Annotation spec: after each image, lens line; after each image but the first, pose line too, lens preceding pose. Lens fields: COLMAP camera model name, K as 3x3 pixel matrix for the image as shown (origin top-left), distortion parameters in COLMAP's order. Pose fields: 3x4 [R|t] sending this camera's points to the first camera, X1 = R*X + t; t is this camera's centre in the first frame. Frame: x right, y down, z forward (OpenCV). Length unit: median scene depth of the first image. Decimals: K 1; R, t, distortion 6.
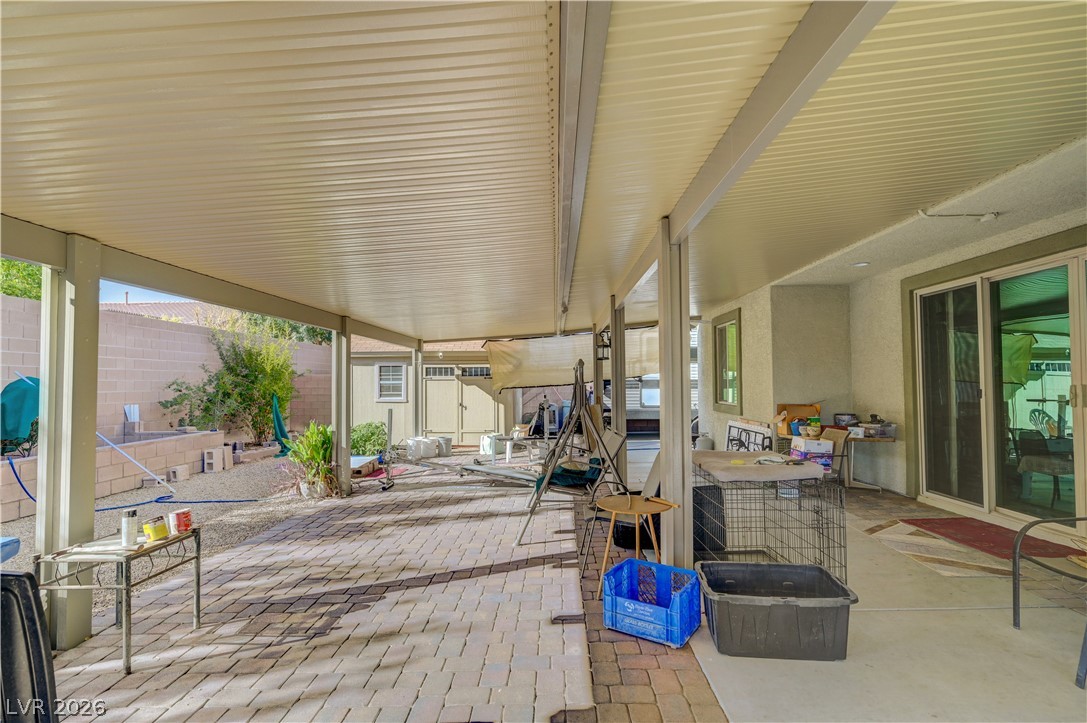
lens RADIAL K [[508.4, 0, 543.5], [0, 508.4, 361.5], [0, 0, 1]] dist [0.002086, 0.000294]
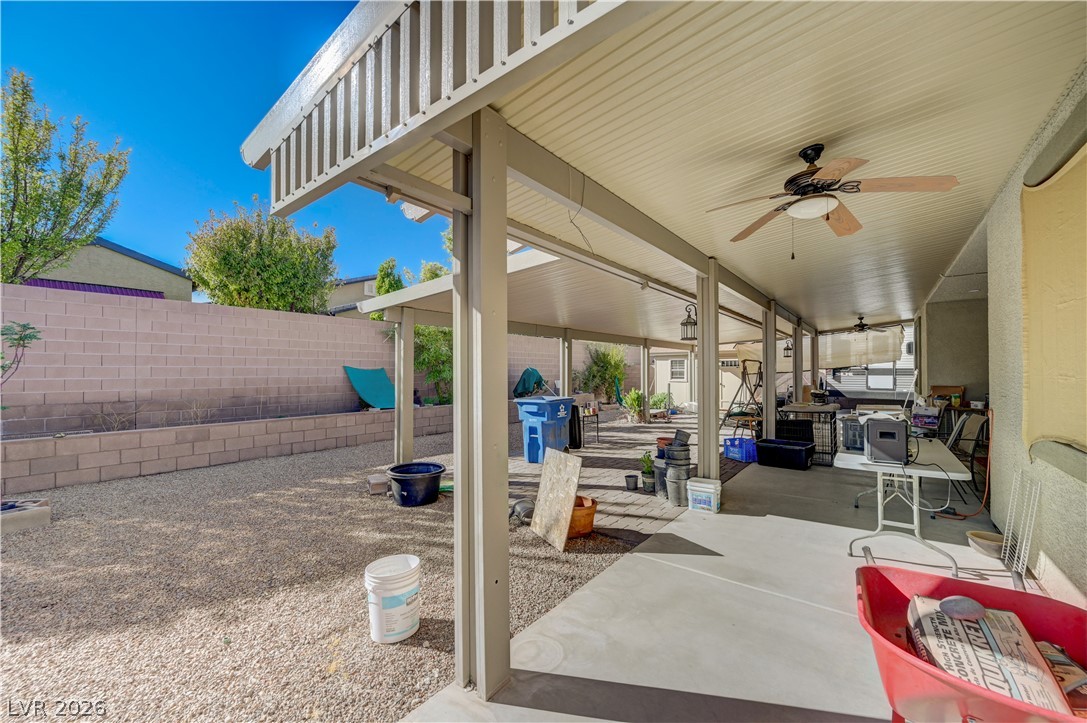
lens RADIAL K [[428.8, 0, 543.5], [0, 428.8, 361.5], [0, 0, 1]] dist [-0.002977, -0.000197]
pose [[0.795703, -0.010395, -0.605598, 0.226843], [0.022781, 0.999659, 0.012774, -0.017418], [0.605258, -0.023961, 0.795669, -0.439480]]
